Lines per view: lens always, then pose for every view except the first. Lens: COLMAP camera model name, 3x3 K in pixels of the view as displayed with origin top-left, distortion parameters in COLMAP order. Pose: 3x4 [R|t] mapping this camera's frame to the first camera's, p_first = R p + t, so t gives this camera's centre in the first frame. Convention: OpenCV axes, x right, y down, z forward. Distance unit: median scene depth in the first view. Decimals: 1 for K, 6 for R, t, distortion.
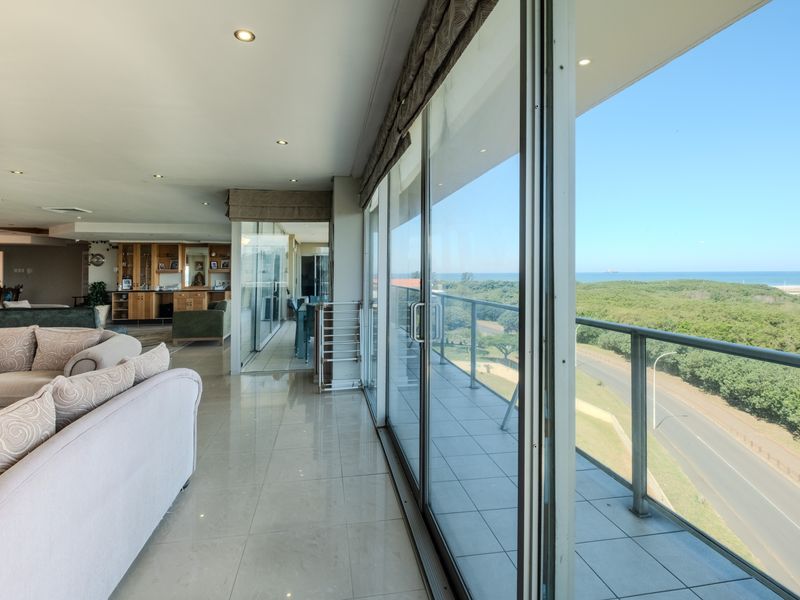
lens RADIAL K [[396.1, 0, 411.8], [0, 396.1, 276.6], [0, 0, 1]] dist [0.004151, -0.005870]
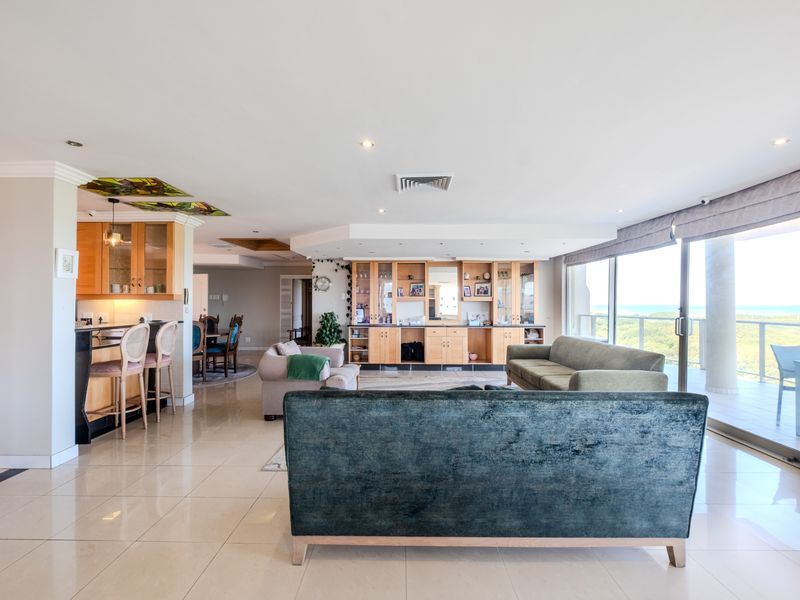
lens RADIAL K [[396.1, 0, 394.3], [0, 396.1, 300.5], [0, 0, 1]] dist [0.004151, -0.005870]
pose [[0.976392, 0.007121, -0.215891, -0.569754], [-0.010668, 0.999826, -0.015270, 0.001157], [0.215744, 0.017213, 0.976298, 0.321553]]
